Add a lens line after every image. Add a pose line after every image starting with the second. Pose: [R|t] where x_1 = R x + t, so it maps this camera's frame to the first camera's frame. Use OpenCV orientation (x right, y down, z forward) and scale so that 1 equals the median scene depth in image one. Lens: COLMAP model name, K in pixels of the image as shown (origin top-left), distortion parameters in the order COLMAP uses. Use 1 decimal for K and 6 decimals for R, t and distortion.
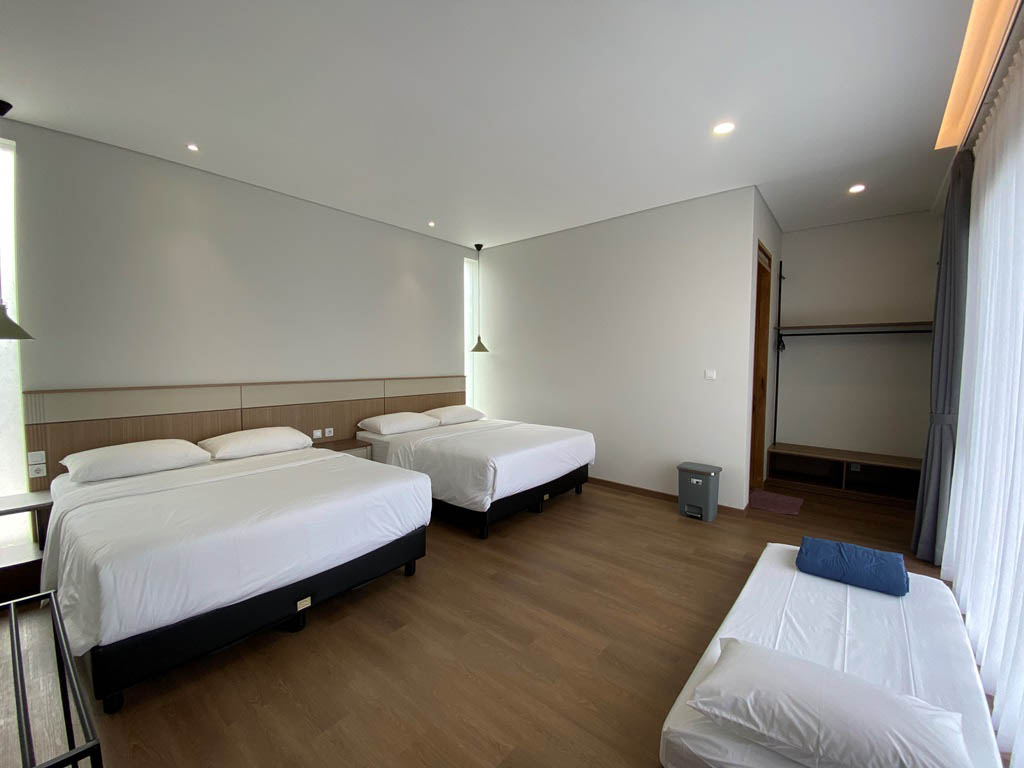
lens RADIAL K [[430.0, 0, 518.3], [0, 430.0, 384.5], [0, 0, 1]] dist [-0.036056, -0.000077]
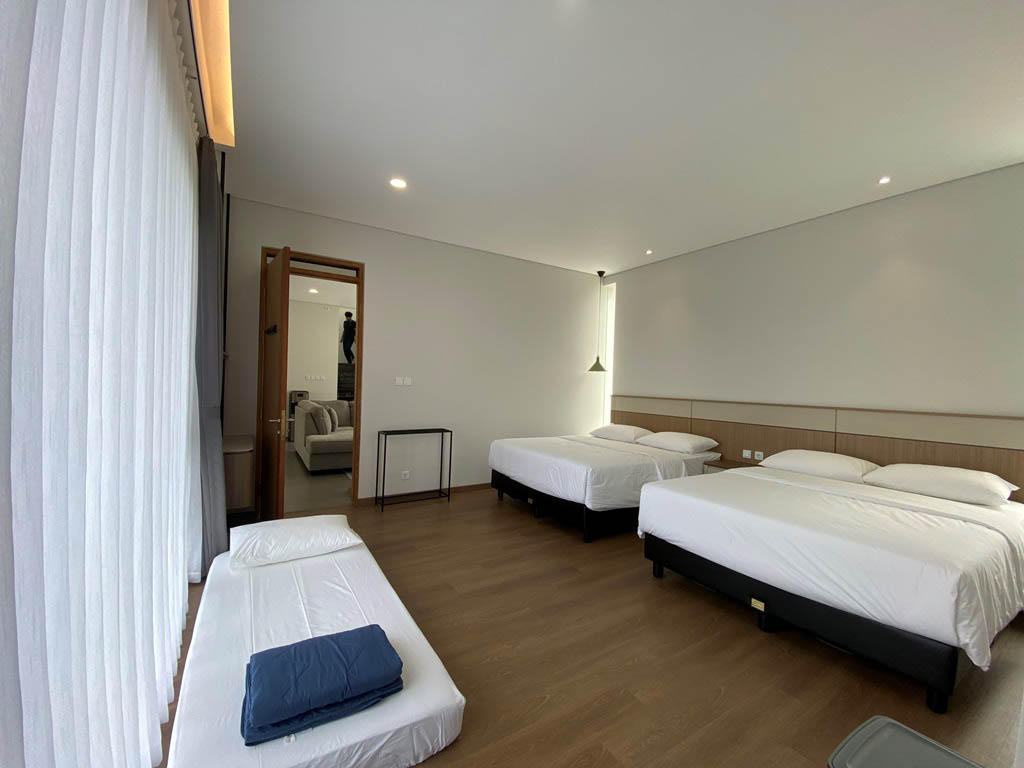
lens RADIAL K [[430.0, 0, 518.3], [0, 430.0, 384.5], [0, 0, 1]] dist [-0.036056, -0.000077]
pose [[-0.326129, -0.002602, -0.945322, 1.171960], [-0.087026, 0.995832, 0.027283, -0.057877], [0.941311, 0.091165, -0.324996, 1.301626]]
